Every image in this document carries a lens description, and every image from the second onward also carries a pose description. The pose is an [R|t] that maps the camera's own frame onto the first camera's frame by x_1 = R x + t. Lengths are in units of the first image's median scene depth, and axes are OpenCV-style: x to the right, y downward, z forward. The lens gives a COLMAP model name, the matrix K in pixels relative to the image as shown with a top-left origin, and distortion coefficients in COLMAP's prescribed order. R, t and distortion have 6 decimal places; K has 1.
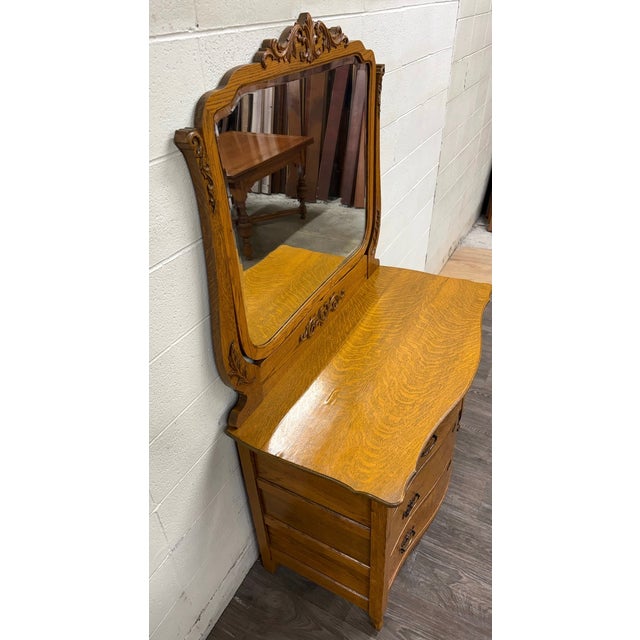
lens RADIAL K [[464.0, 0, 318.2], [0, 464.0, 310.3], [0, 0, 1]] dist [0.057971, -0.072579]
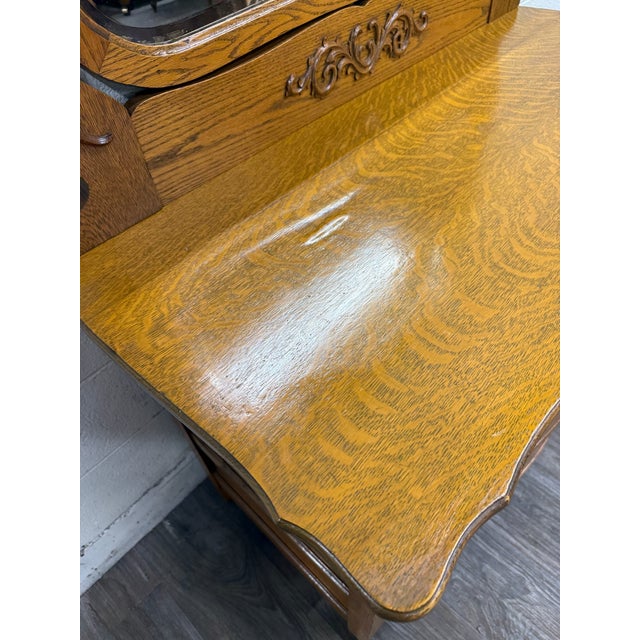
lens RADIAL K [[458.7, 0, 320.0], [0, 458.7, 320.0], [0, 0, 1]] dist [-0.006894, -0.006616]
pose [[0.968841, 0.188465, -0.160715, 0.089270], [-0.133765, 0.944232, 0.300887, 0.126653], [0.208458, -0.270014, 0.940020, 0.543987]]
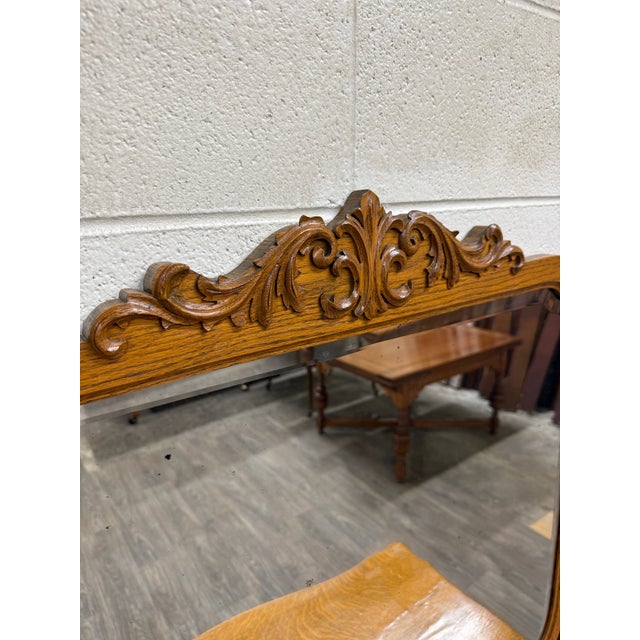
lens RADIAL K [[492.6, 0, 319.2], [0, 492.6, 345.3], [0, 0, 1]] dist [-0.006970, -0.010390]
pose [[0.902465, 0.137141, -0.408350, 0.074218], [-0.243283, 0.944575, -0.220435, -0.314889], [0.355486, 0.298280, 0.885810, 0.503944]]
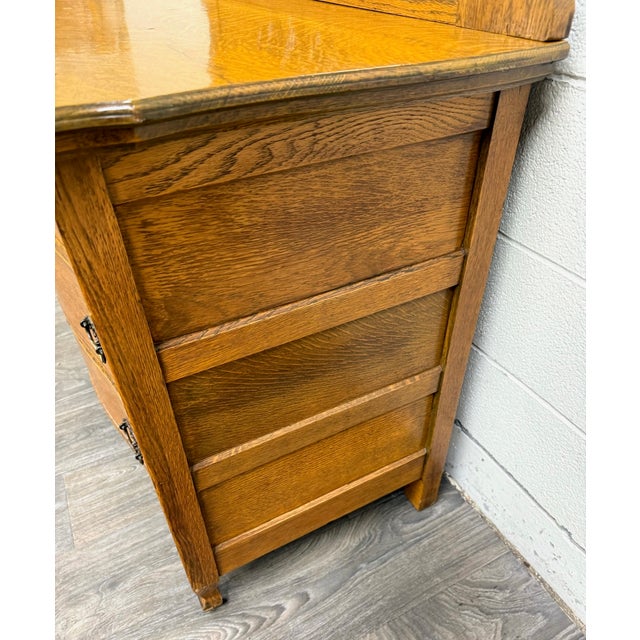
lens RADIAL K [[486.5, 0, 318.3], [0, 486.5, 345.5], [0, 0, 1]] dist [0.013505, -0.033596]
pose [[-0.538436, 0.567187, -0.623206, 0.523249], [-0.436553, 0.444829, 0.782016, -0.208496], [0.720769, 0.693128, 0.008095, 1.309798]]
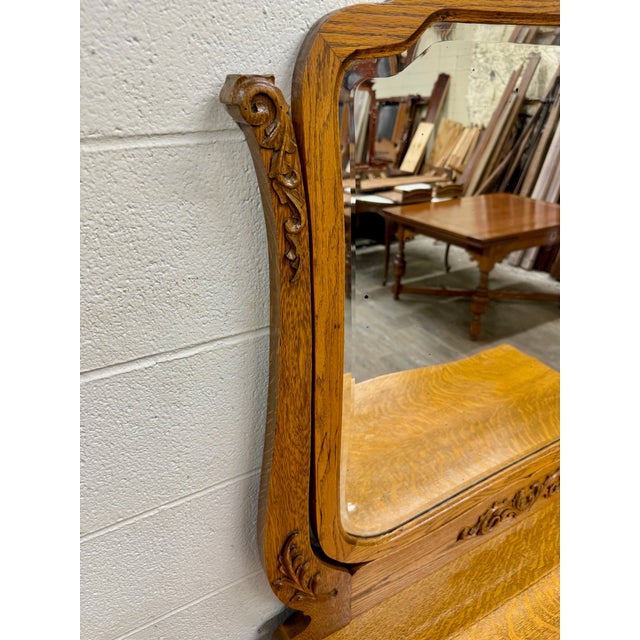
lens RADIAL K [[458.7, 0, 320.0], [0, 458.7, 320.0], [0, 0, 1]] dist [-0.006894, -0.006616]
pose [[0.830473, 0.285023, -0.478620, 0.008205], [-0.328046, 0.944638, -0.006665, -0.113481], [0.450223, 0.162544, 0.877997, 0.396844]]
